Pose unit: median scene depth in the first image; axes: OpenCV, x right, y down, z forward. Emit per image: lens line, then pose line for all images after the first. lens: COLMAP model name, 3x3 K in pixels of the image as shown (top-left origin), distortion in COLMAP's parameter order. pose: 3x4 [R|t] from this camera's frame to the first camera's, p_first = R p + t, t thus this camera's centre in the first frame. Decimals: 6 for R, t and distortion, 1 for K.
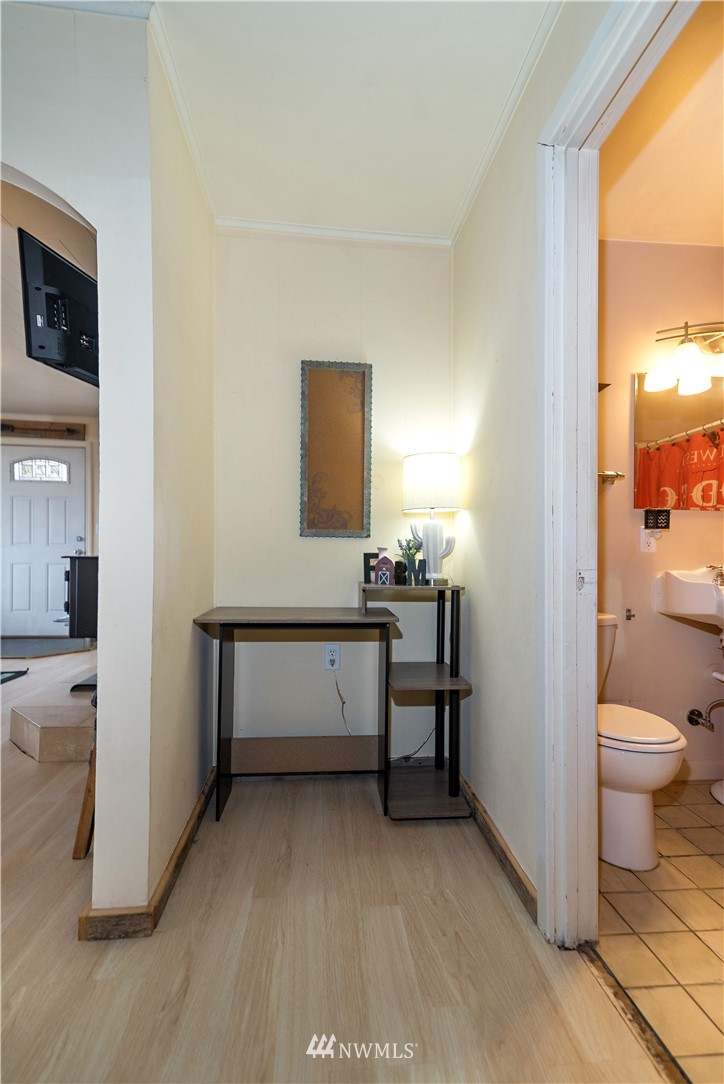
lens RADIAL K [[489.0, 0, 357.8], [0, 489.0, 550.0], [0, 0, 1]] dist [0.017875, -0.002881]
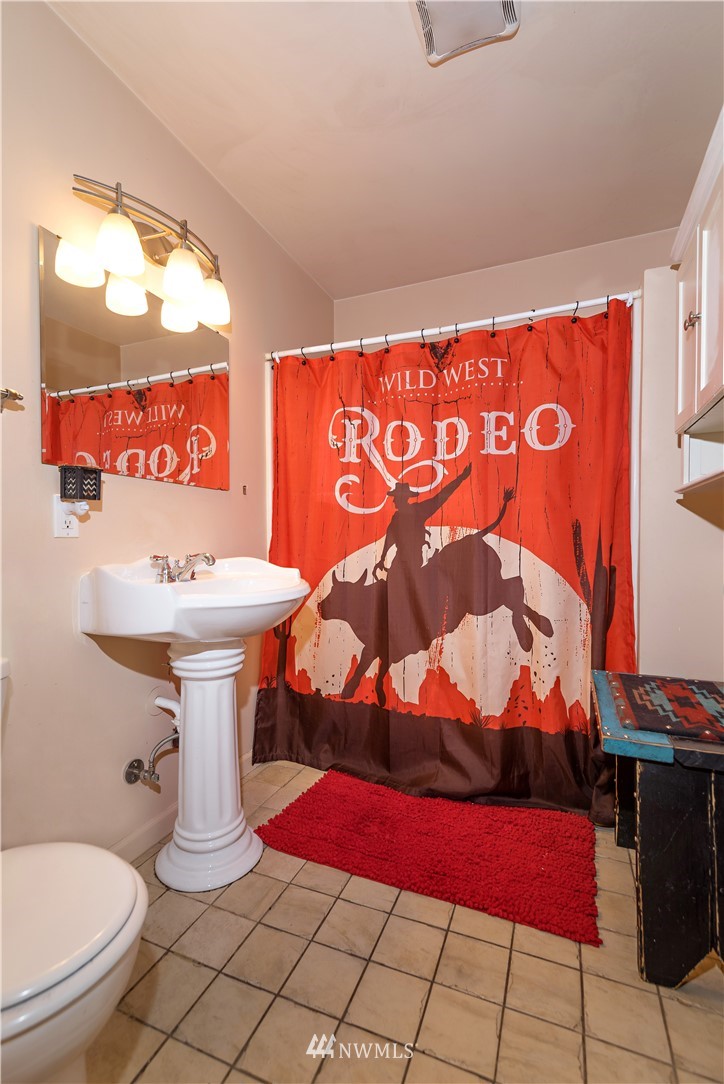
lens RADIAL K [[489.0, 0, 359.2], [0, 489.0, 543.5], [0, 0, 1]] dist [0.017875, -0.002881]
pose [[0.466584, -0.018322, 0.884287, 0.160237], [-0.000879, 0.999775, 0.021179, -0.000795], [-0.884476, -0.010659, 0.466463, 0.288492]]
